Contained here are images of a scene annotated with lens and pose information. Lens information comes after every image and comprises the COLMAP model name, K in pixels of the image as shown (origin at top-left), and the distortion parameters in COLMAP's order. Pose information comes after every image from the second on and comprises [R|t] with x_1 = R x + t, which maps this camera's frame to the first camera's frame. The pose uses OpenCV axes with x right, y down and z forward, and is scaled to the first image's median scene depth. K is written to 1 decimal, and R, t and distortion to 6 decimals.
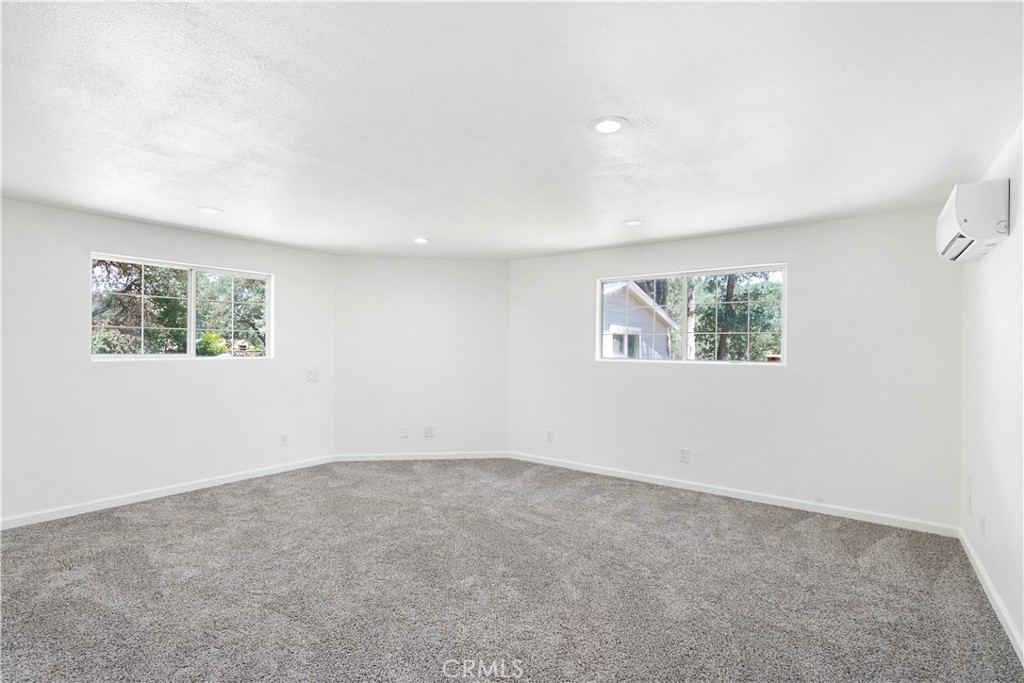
lens RADIAL K [[466.2, 0, 511.1], [0, 466.2, 338.3], [0, 0, 1]] dist [-0.012569, 0.008482]
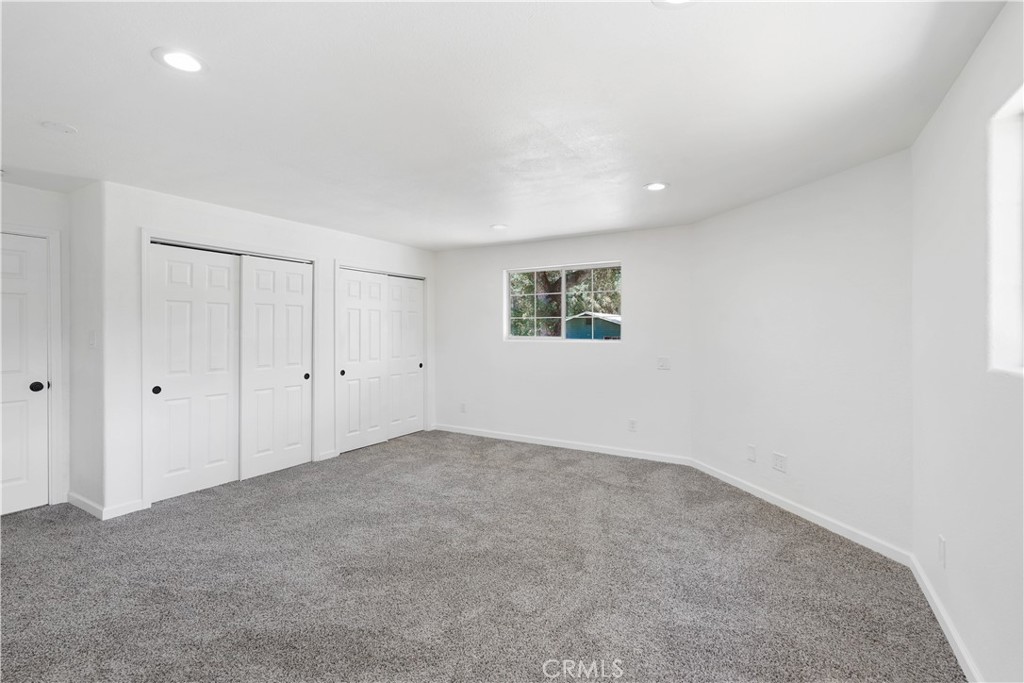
lens RADIAL K [[467.8, 0, 511.0], [0, 467.8, 331.7], [0, 0, 1]] dist [-0.015676, 0.009047]
pose [[0.124778, -0.000031, -0.992185, 0.539579], [0.014995, 0.999886, 0.001855, 0.014745], [0.992071, -0.015109, 0.124764, 0.719758]]
